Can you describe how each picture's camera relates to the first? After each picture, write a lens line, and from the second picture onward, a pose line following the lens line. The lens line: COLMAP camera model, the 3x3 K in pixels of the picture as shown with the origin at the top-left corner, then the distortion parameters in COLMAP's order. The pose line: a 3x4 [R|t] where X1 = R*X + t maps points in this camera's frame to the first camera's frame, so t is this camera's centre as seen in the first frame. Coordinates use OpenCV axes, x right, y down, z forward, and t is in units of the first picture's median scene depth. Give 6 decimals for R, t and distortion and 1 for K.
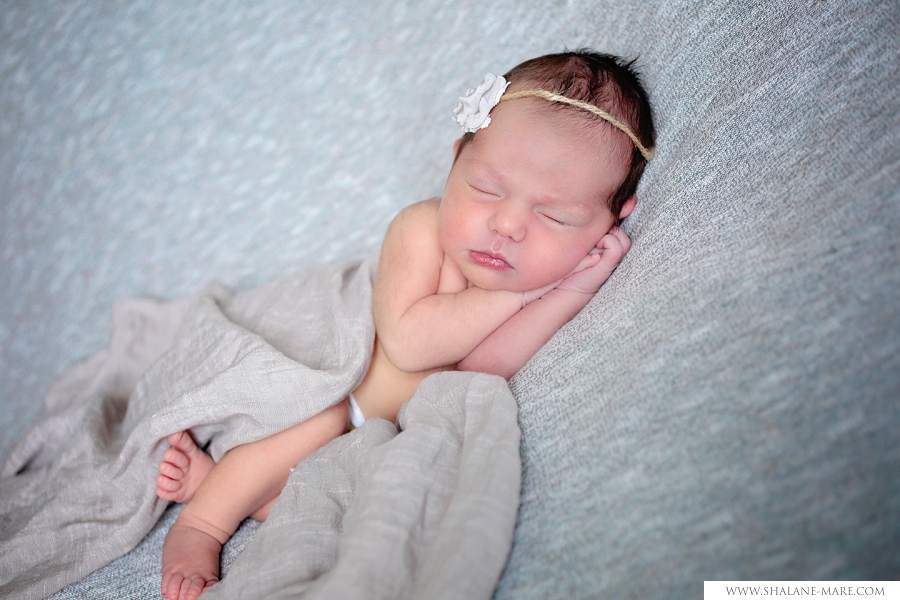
lens RADIAL K [[1358.1, 0, 469.2], [0, 1358.1, 301.6], [0, 0, 1]] dist [-0.027518, 0.094766]
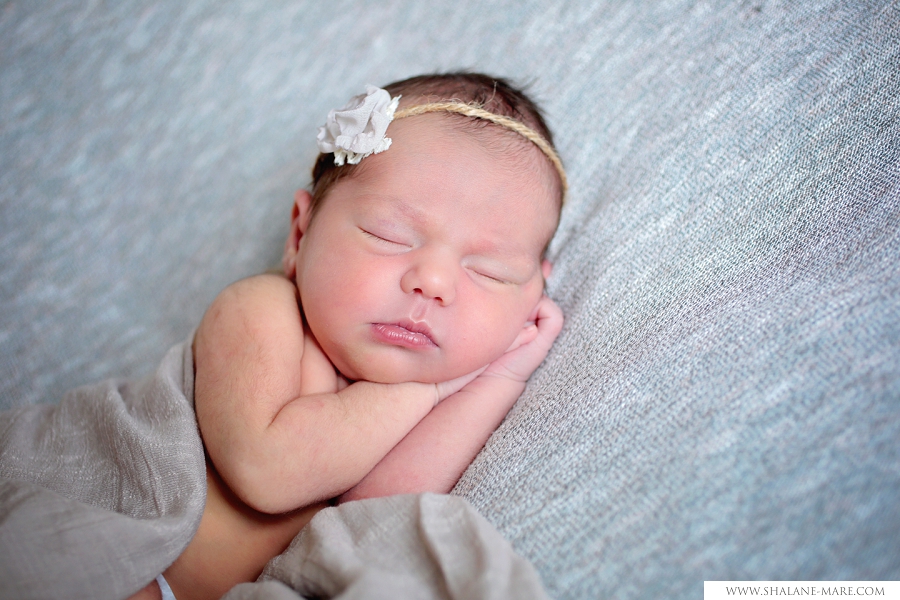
lens RADIAL K [[1358.1, 0, 469.2], [0, 1358.1, 301.6], [0, 0, 1]] dist [-0.027518, 0.094766]
pose [[0.916940, -0.018859, 0.398580, -0.235308], [0.088118, 0.983792, -0.156169, 0.065548], [-0.389174, 0.178319, 0.903740, 0.358395]]
